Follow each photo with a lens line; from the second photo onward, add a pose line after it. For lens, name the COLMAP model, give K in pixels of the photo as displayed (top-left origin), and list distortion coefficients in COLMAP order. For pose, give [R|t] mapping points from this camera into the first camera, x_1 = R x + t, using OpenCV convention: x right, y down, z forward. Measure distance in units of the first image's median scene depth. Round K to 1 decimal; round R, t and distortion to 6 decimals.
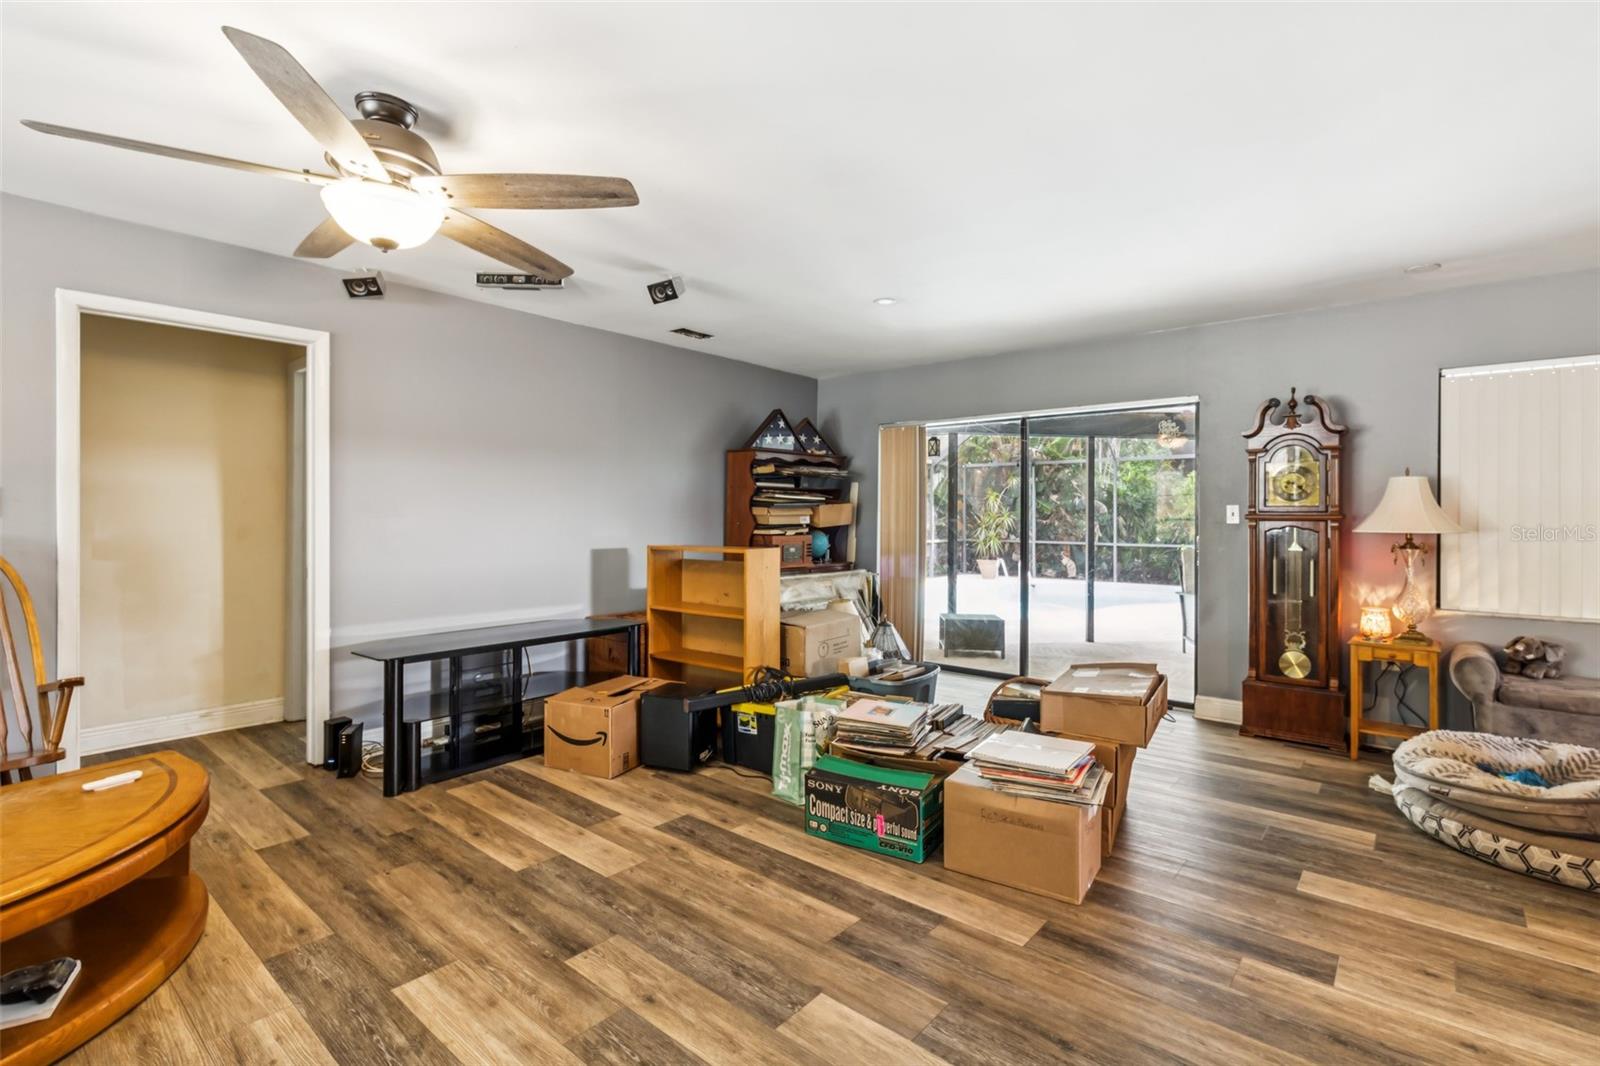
lens RADIAL K [[741.9, 0, 791.4], [0, 741.9, 532.3], [0, 0, 1]] dist [-0.011869, 0.001292]
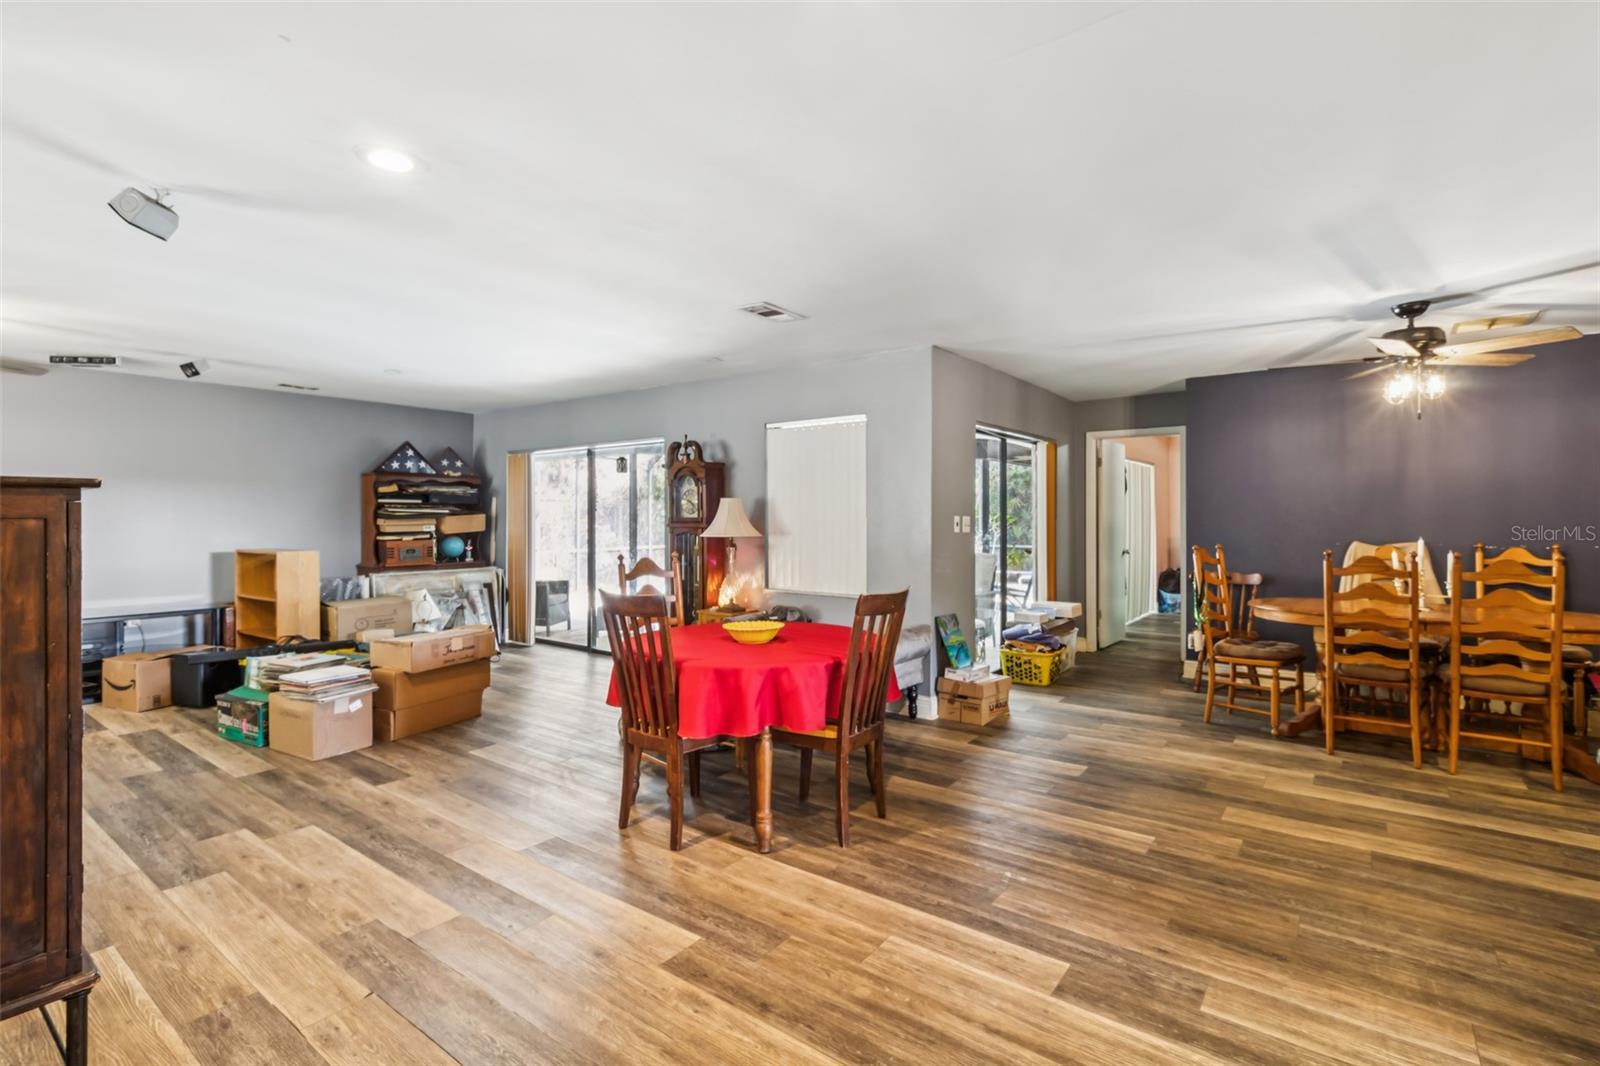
lens RADIAL K [[741.9, 0, 807.8], [0, 741.9, 523.9], [0, 0, 1]] dist [-0.011869, 0.001292]
pose [[0.996728, -0.005077, 0.080665, 0.572176], [0.006443, 0.999840, -0.016687, 0.001272], [-0.080567, 0.017152, 0.996602, -0.317839]]
